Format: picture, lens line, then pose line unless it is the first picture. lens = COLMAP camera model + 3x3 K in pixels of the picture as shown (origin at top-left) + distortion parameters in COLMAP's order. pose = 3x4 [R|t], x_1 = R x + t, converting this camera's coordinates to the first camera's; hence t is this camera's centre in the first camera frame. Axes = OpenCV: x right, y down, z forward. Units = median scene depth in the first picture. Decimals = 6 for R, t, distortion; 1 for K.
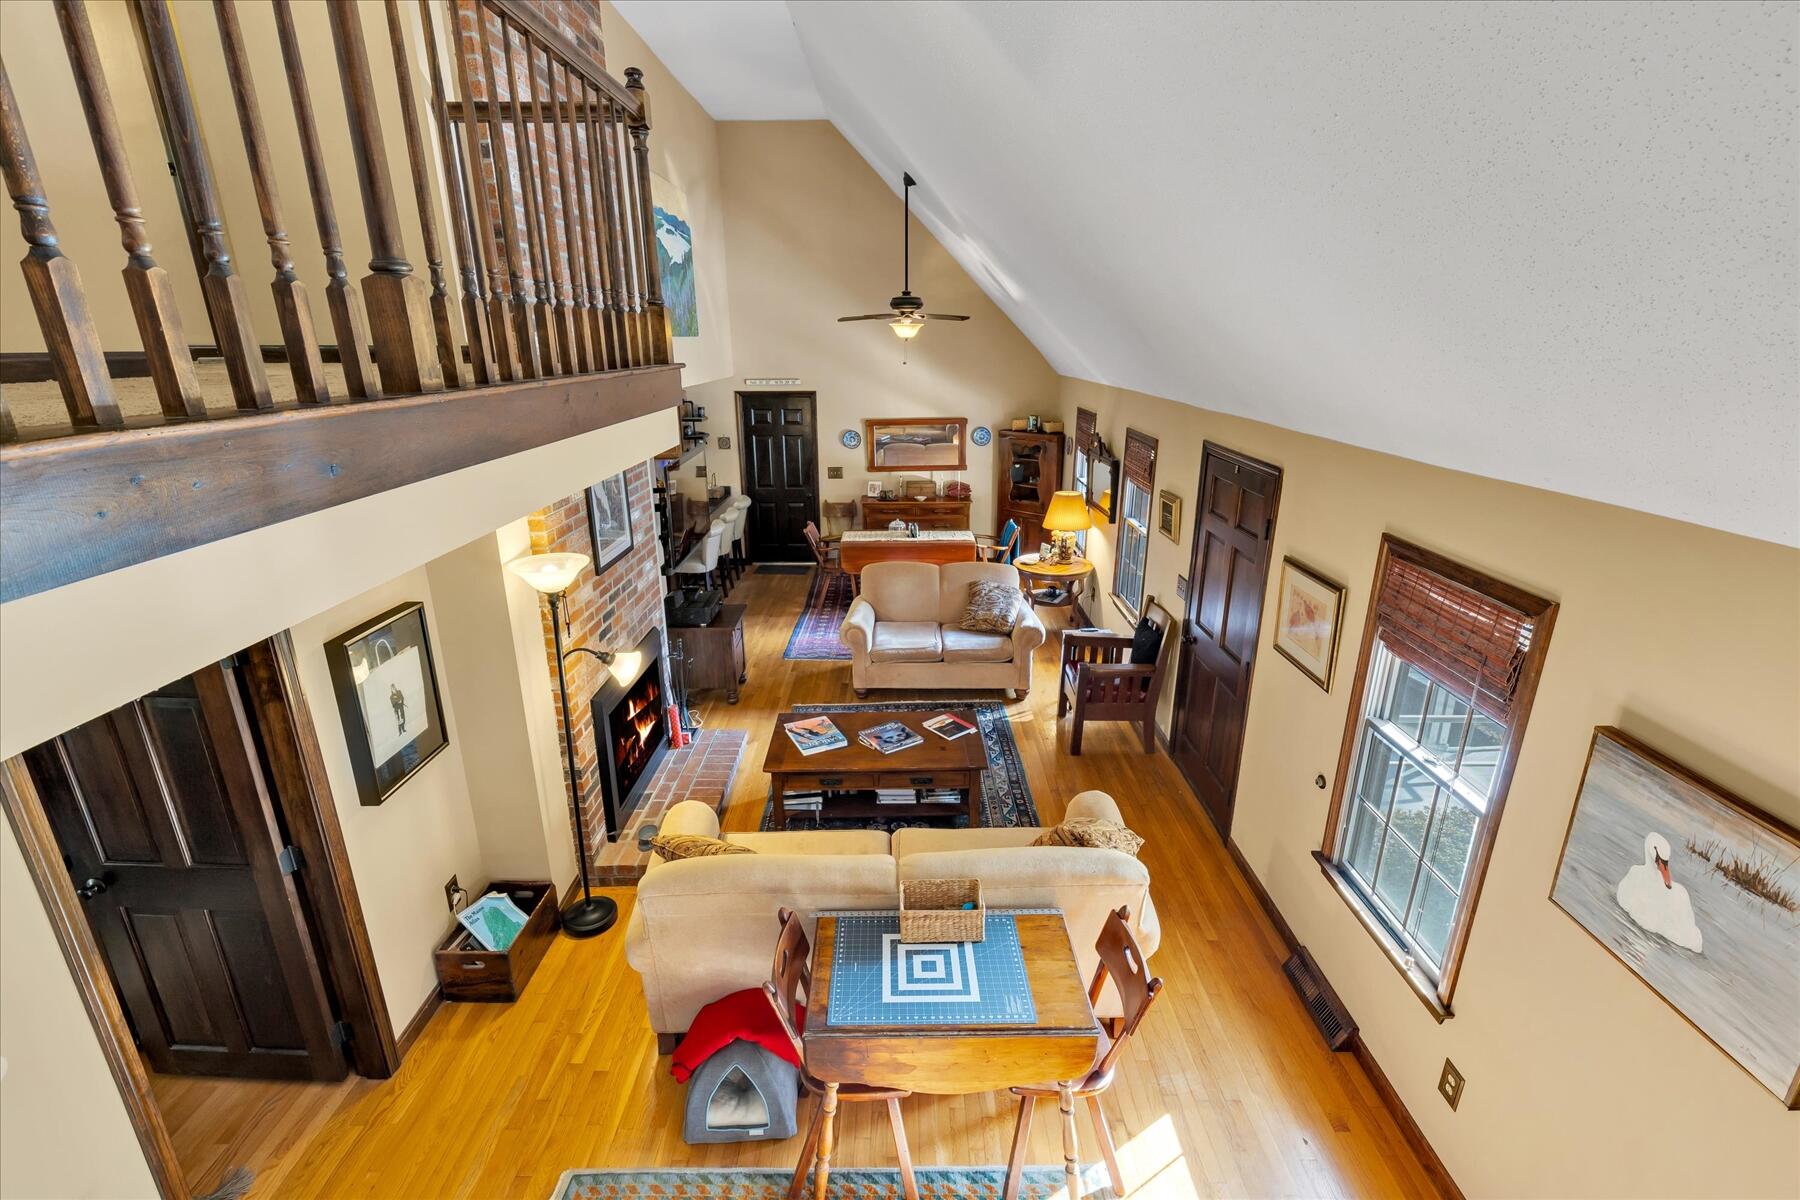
lens RADIAL K [[812.0, 0, 899.4], [0, 812.0, 602.9], [0, 0, 1]] dist [0.002955, -0.000769]
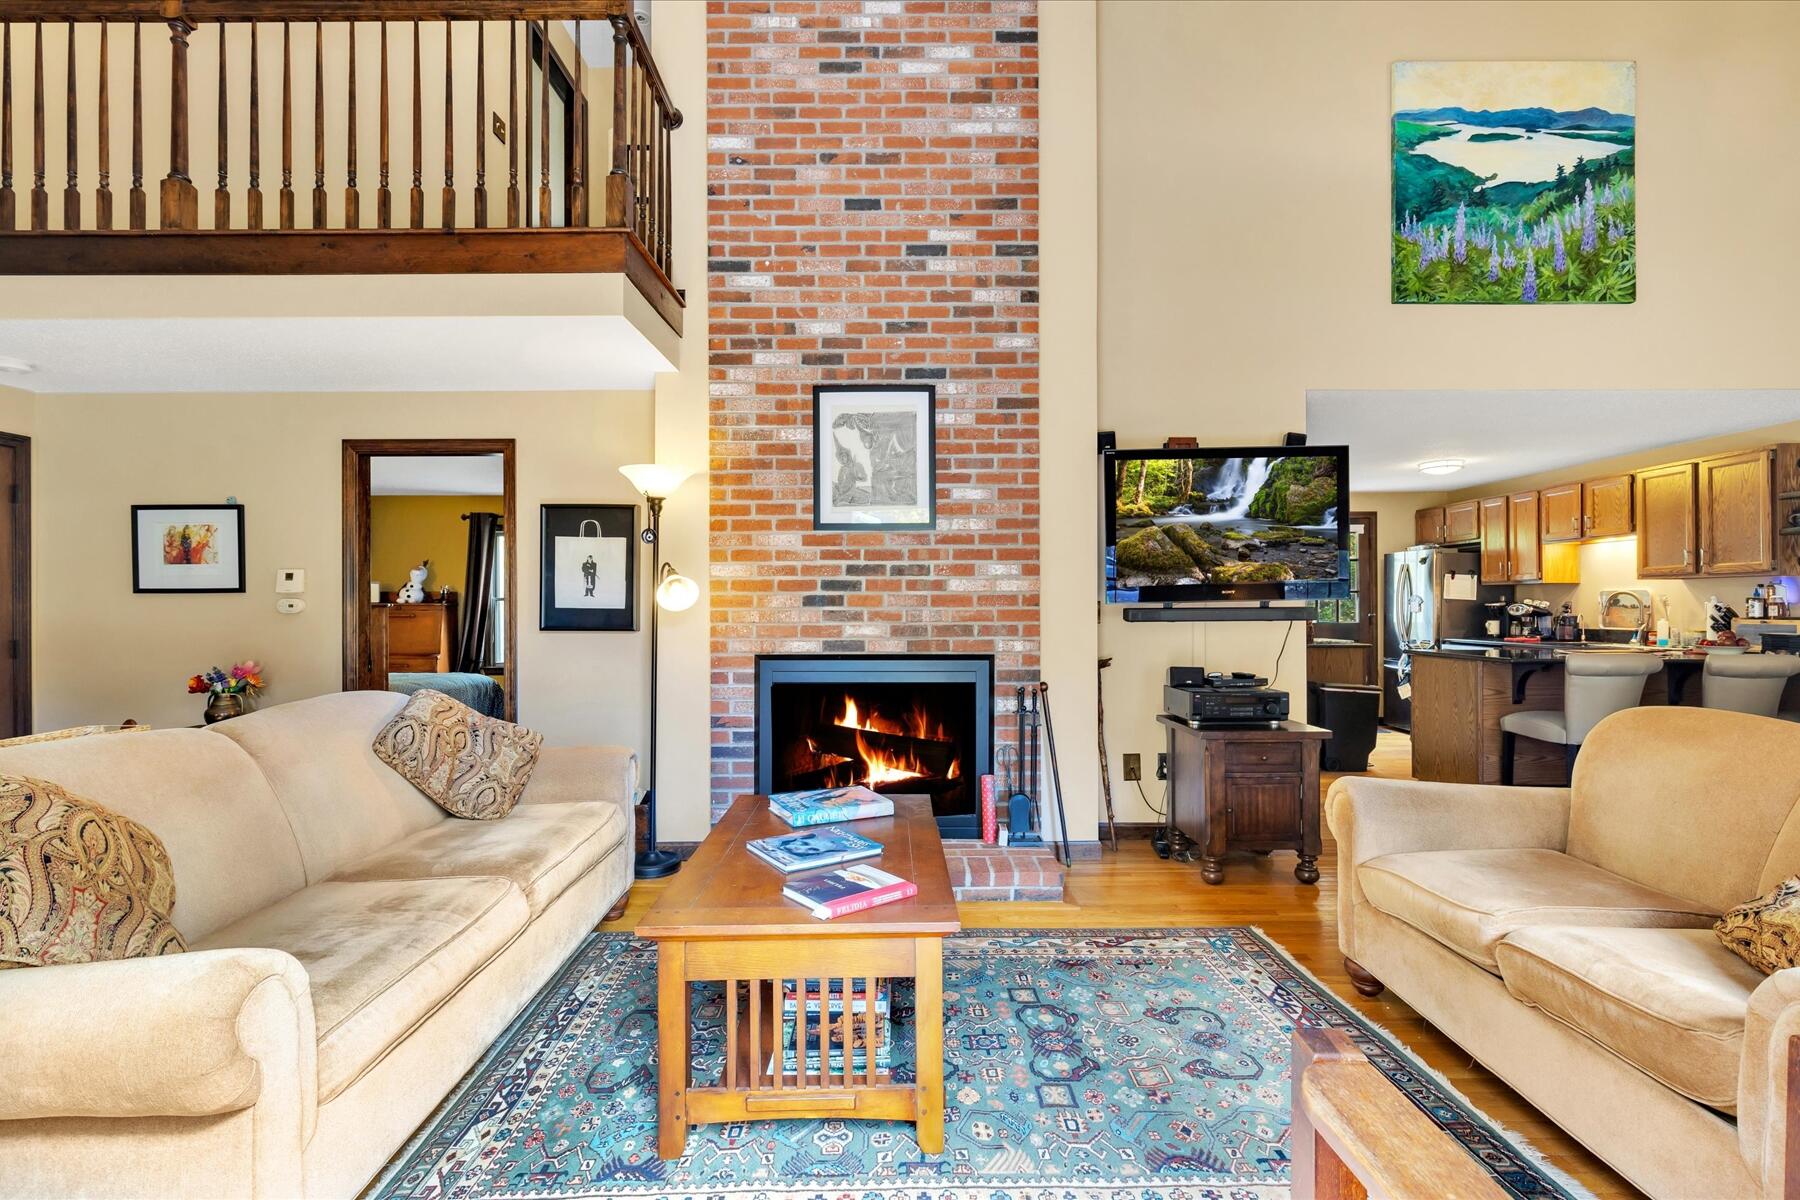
lens RADIAL K [[812.0, 0, 894.2], [0, 812.0, 602.0], [0, 0, 1]] dist [0.002955, -0.000769]
pose [[0.004633, -0.000809, -0.999989, 0.328899], [-0.309457, 0.950911, -0.002202, 0.010448], [0.950902, 0.309464, 0.004155, 0.701936]]
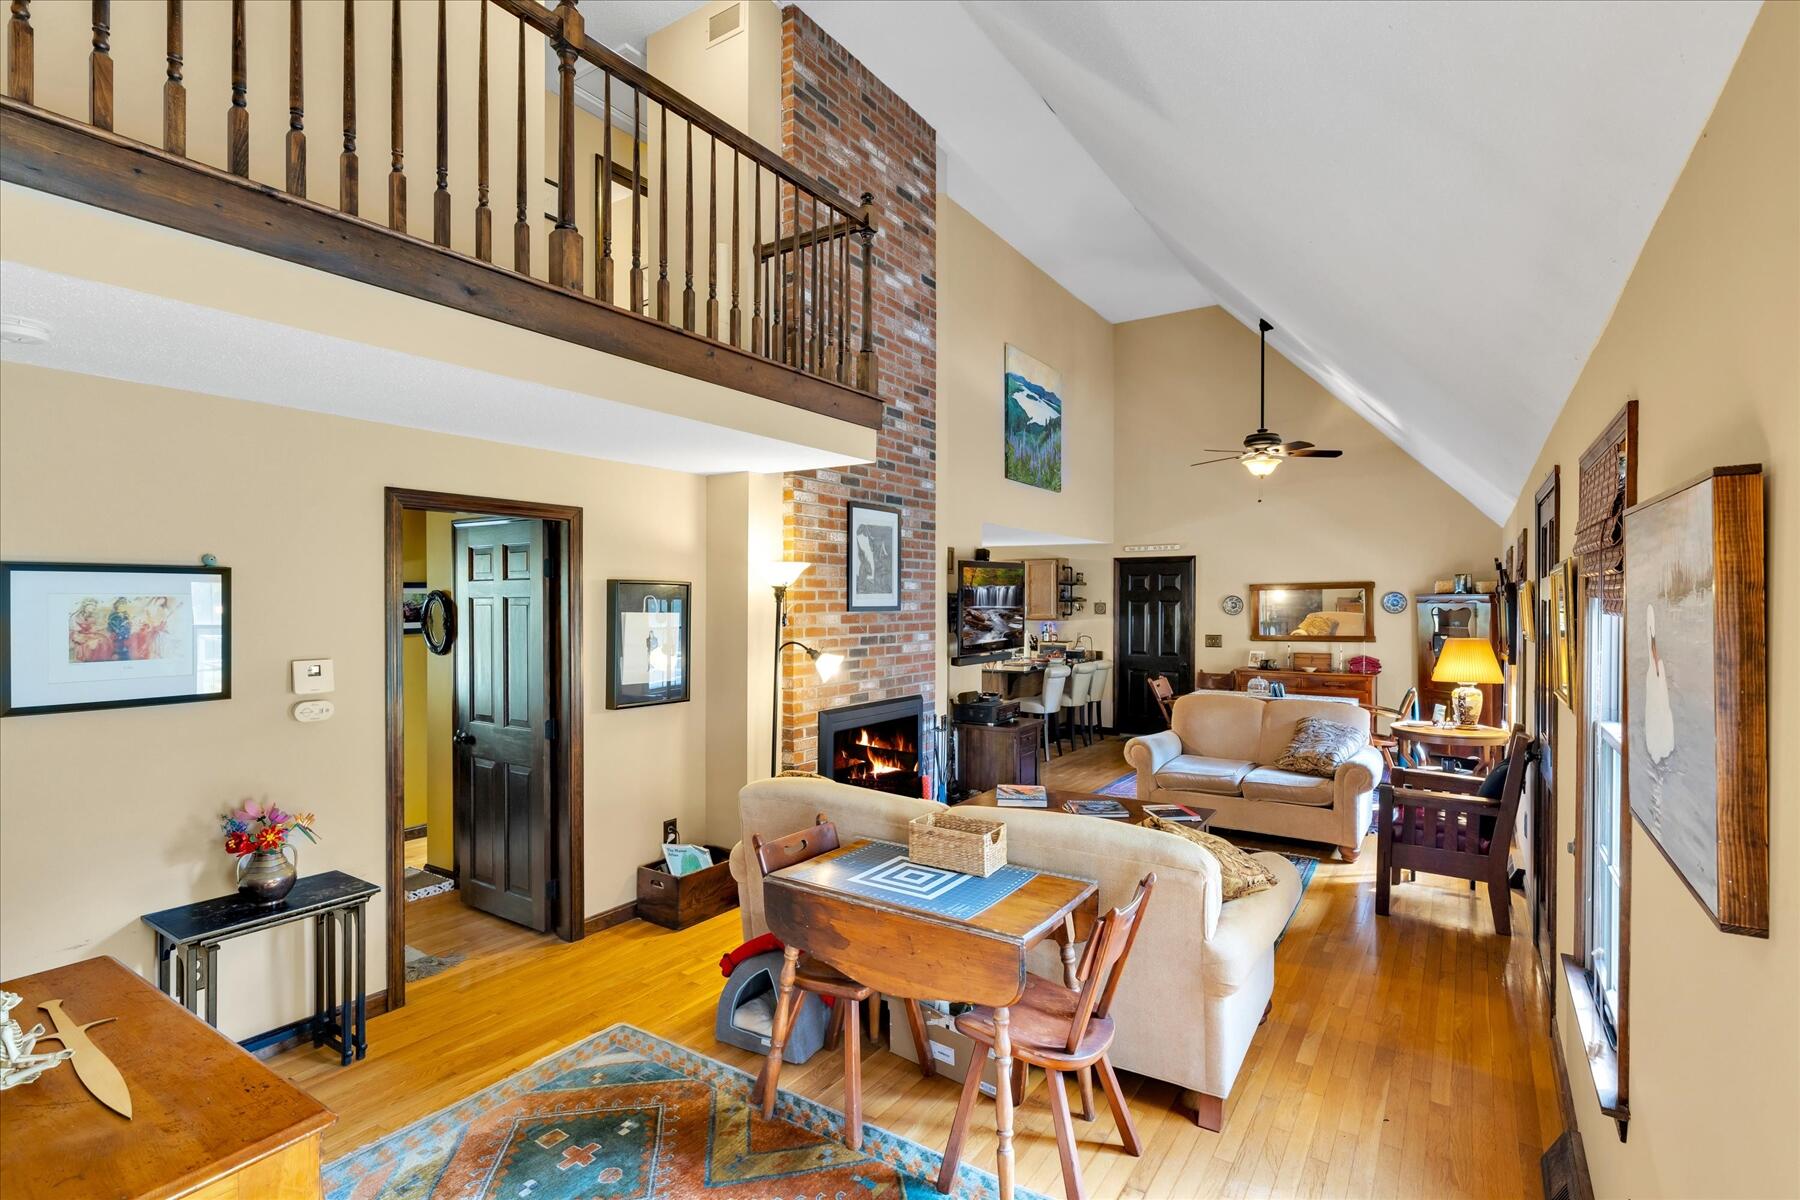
lens RADIAL K [[859.1, 0, 897.9], [0, 859.1, 597.8], [0, 0, 1]] dist [0.003447, -0.000143]
pose [[0.835437, 0.004381, -0.549569, 0.231834], [-0.176684, 0.949025, -0.261024, 0.163139], [0.520411, 0.315169, 0.793625, 0.035028]]
